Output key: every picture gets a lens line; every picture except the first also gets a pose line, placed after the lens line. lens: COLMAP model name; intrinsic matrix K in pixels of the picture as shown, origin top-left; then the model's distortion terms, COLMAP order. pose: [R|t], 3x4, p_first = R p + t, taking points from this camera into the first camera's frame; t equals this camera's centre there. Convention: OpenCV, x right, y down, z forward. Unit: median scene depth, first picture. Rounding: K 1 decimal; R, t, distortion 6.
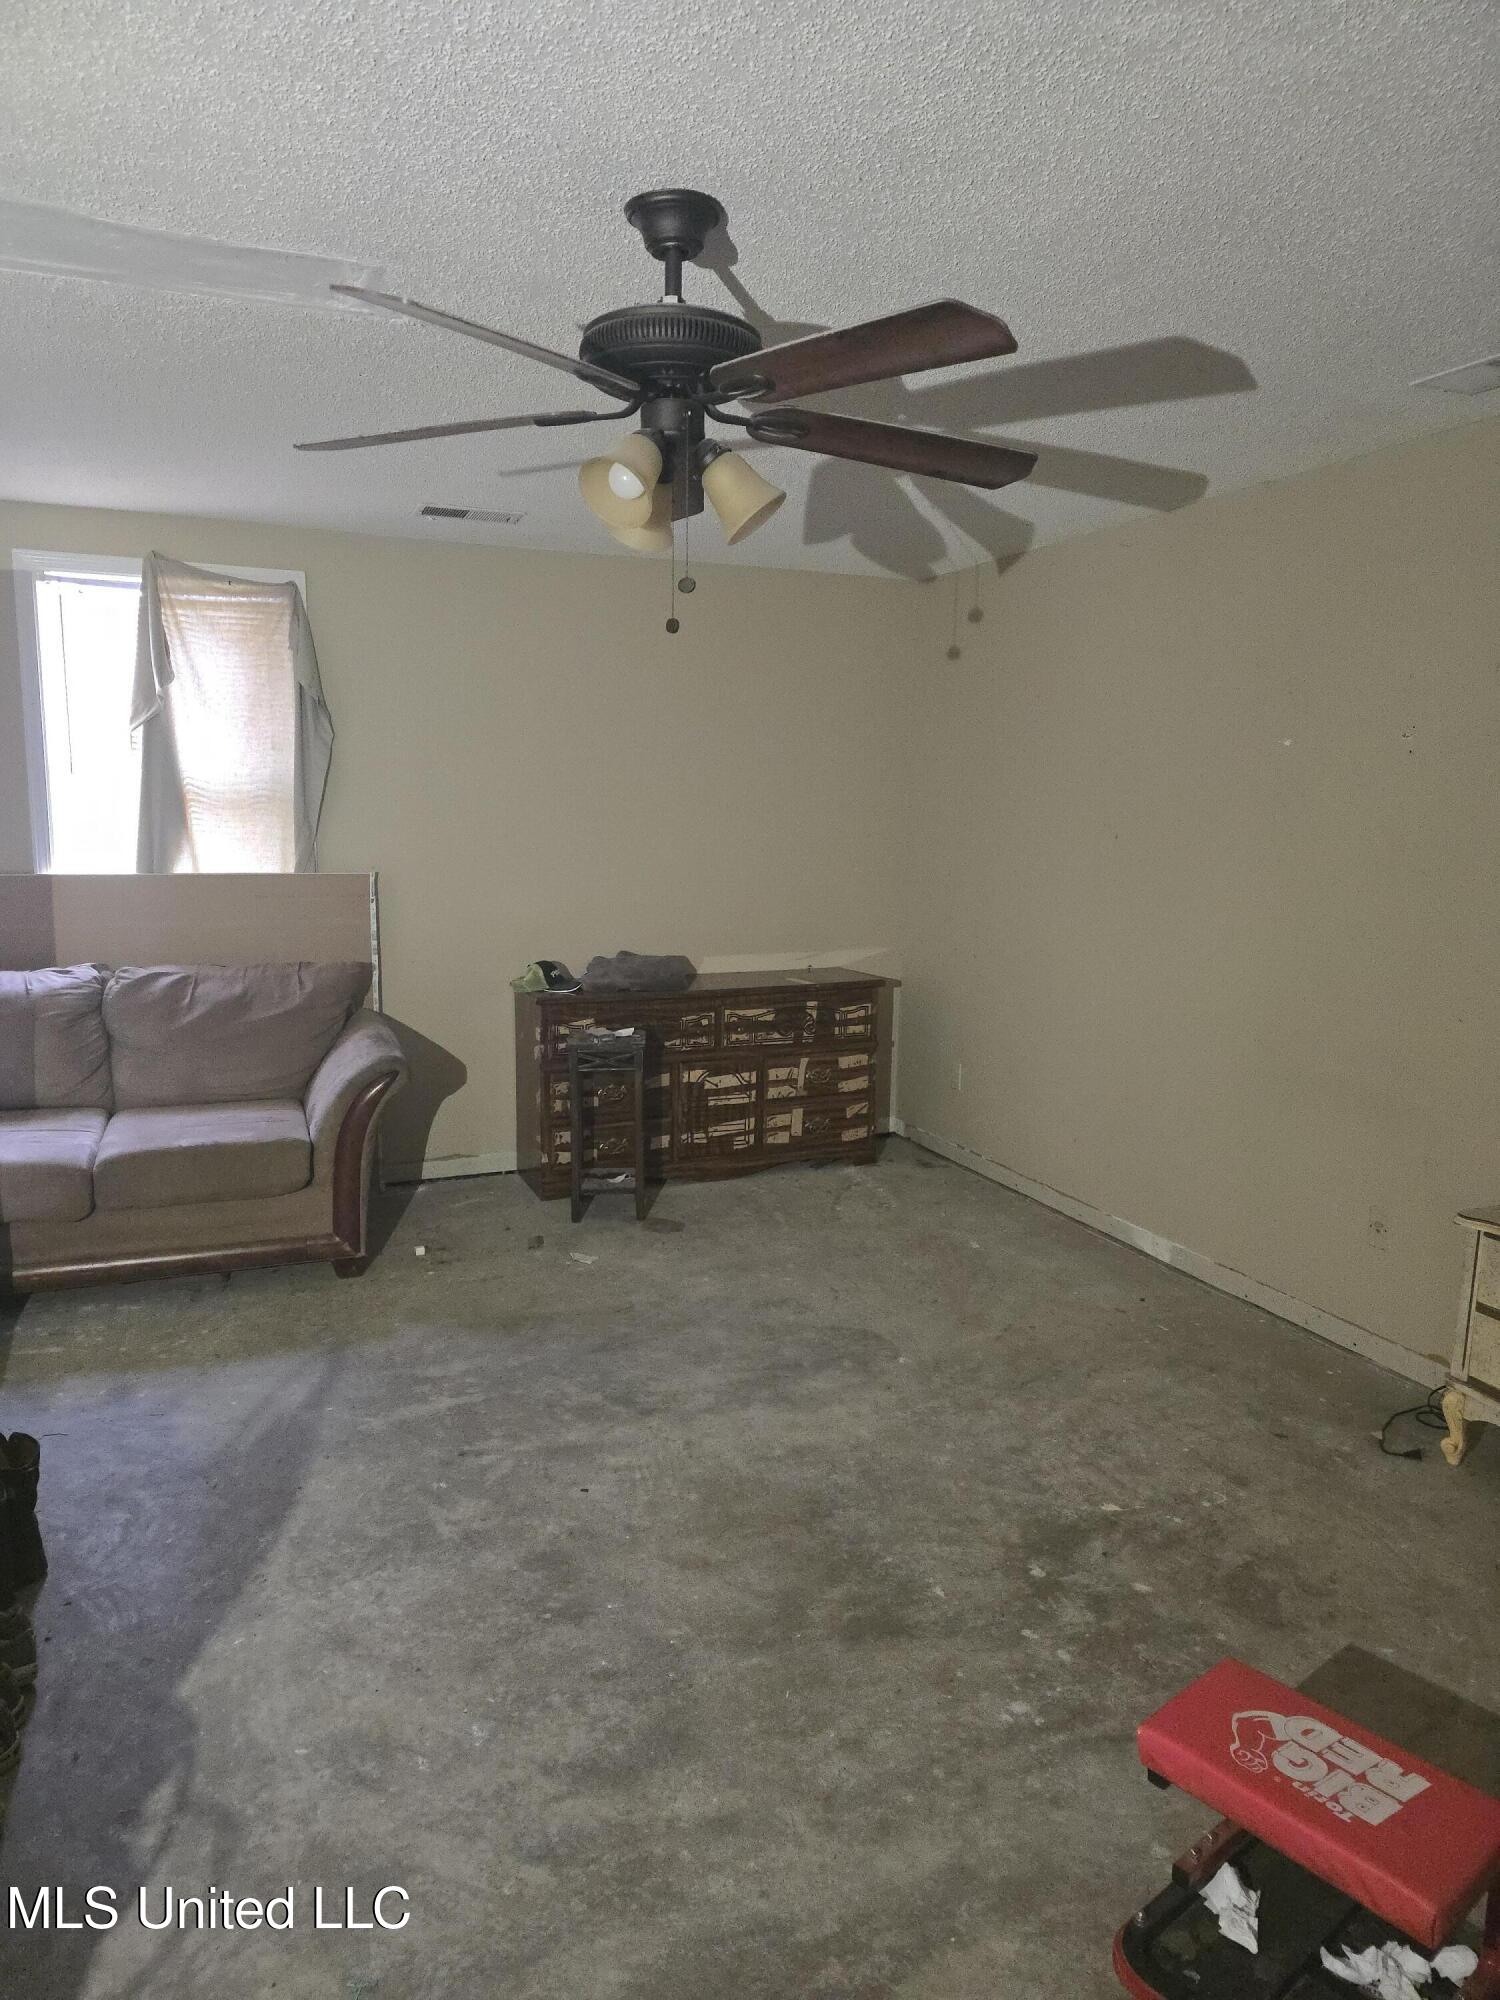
lens RADIAL K [[1348.5, 0, 749.8], [0, 1348.5, 1001.6], [0, 0, 1]] dist [0.005792, -0.001438]
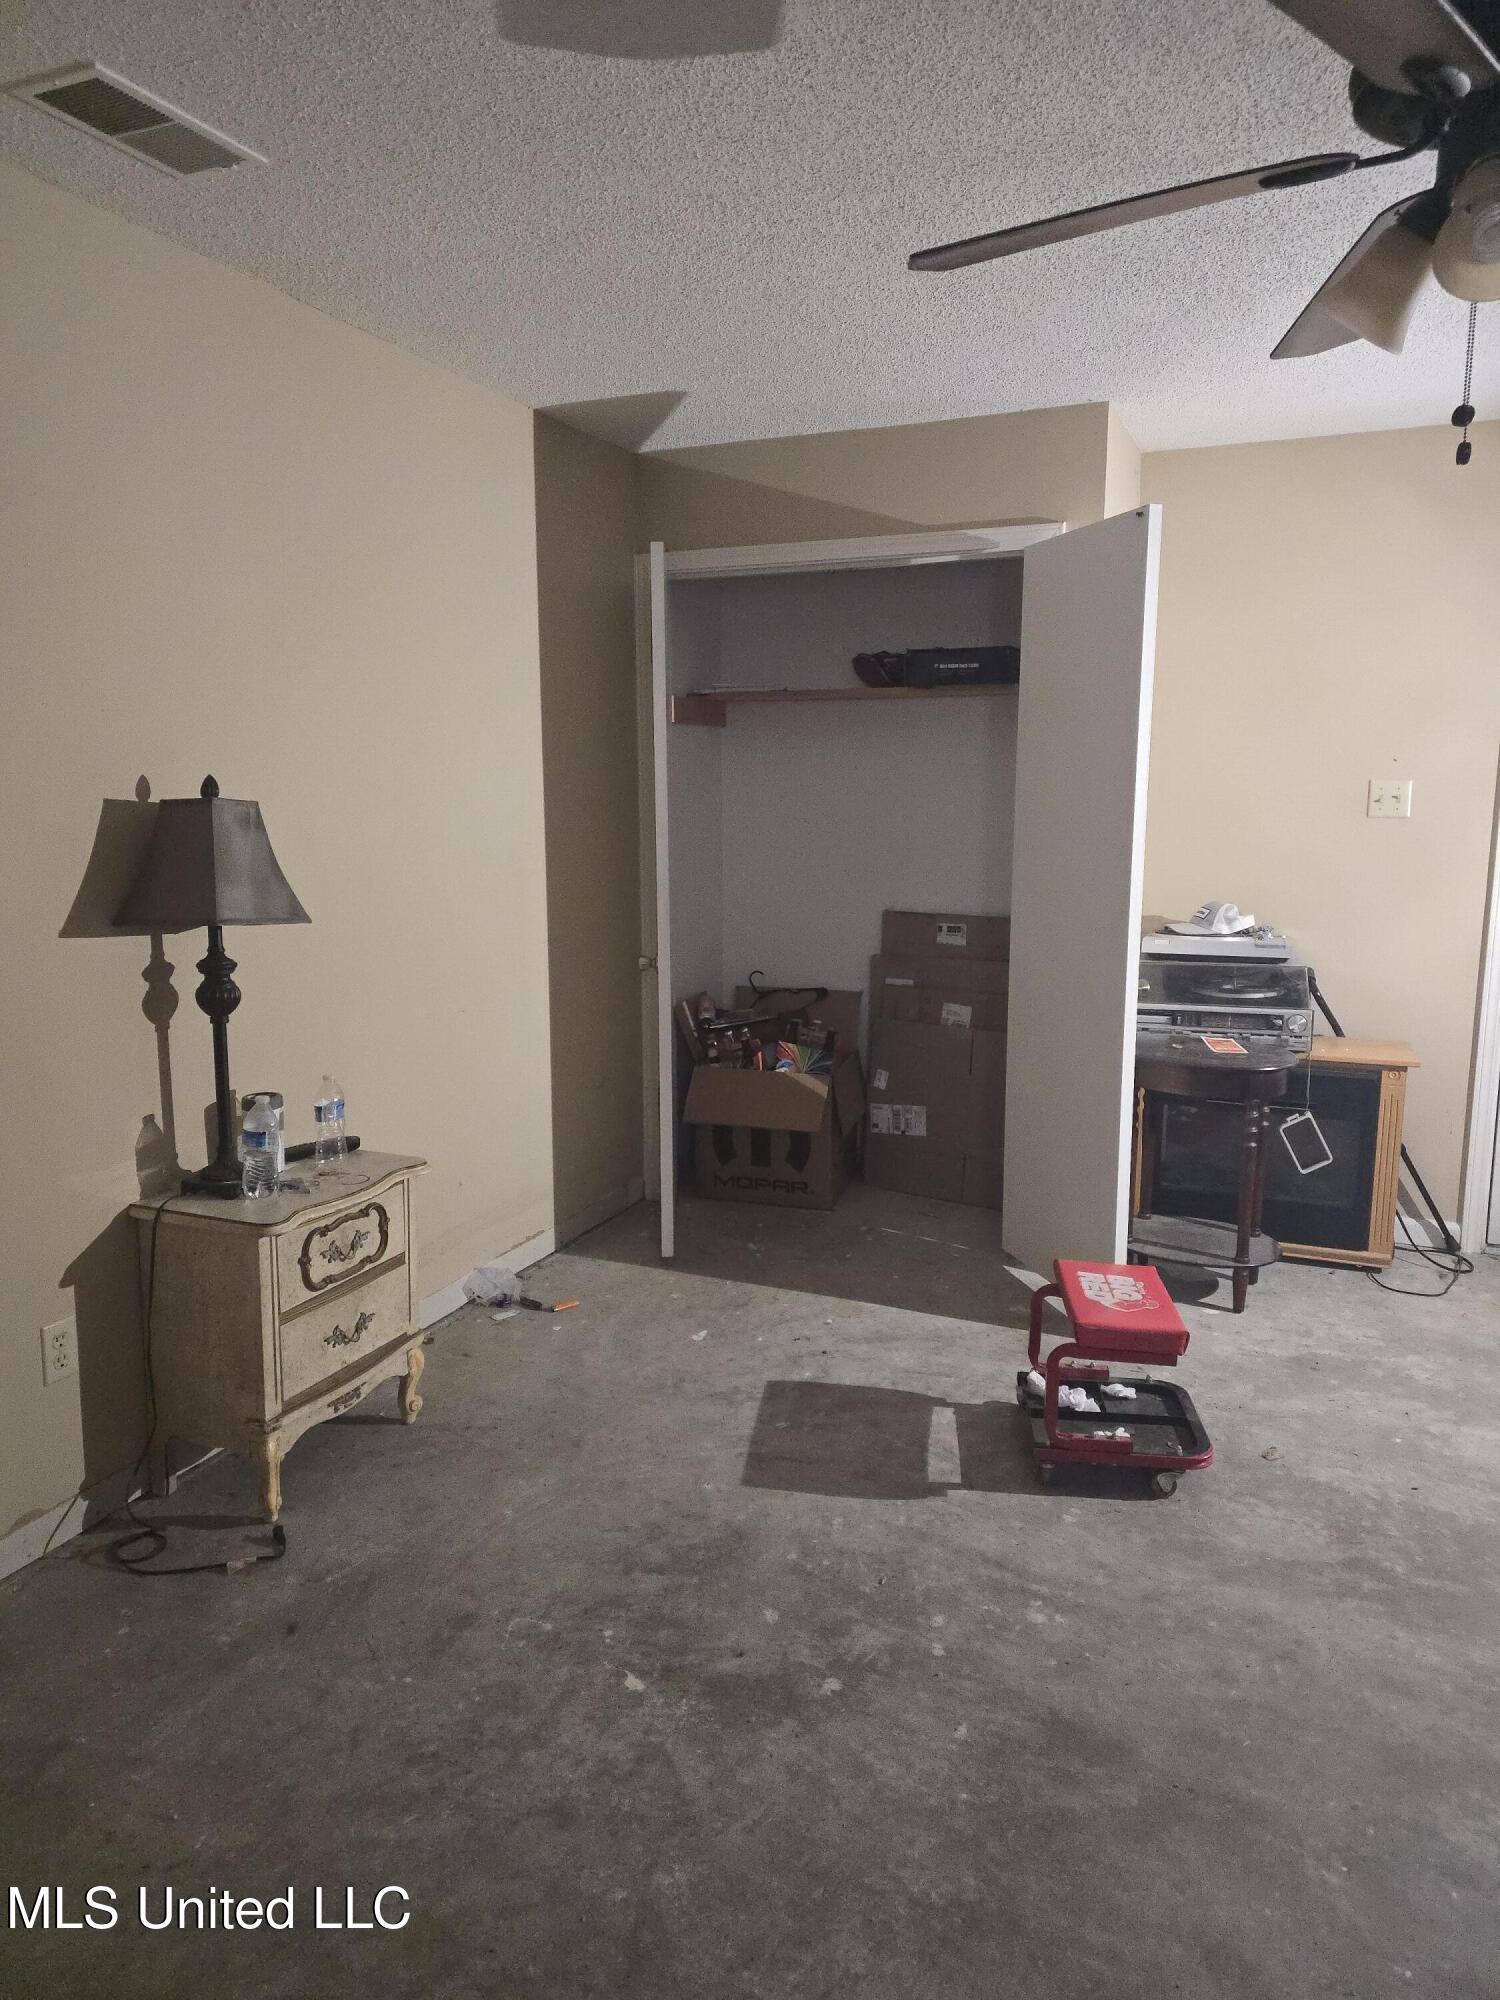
lens RADIAL K [[1348.5, 0, 751.4], [0, 1348.5, 997.1], [0, 0, 1]] dist [0.005792, -0.001438]
pose [[-0.678946, -0.135419, 0.721591, -0.283322], [0.101090, 0.956238, 0.274570, -0.196863], [-0.727195, 0.259364, -0.635545, 1.466282]]
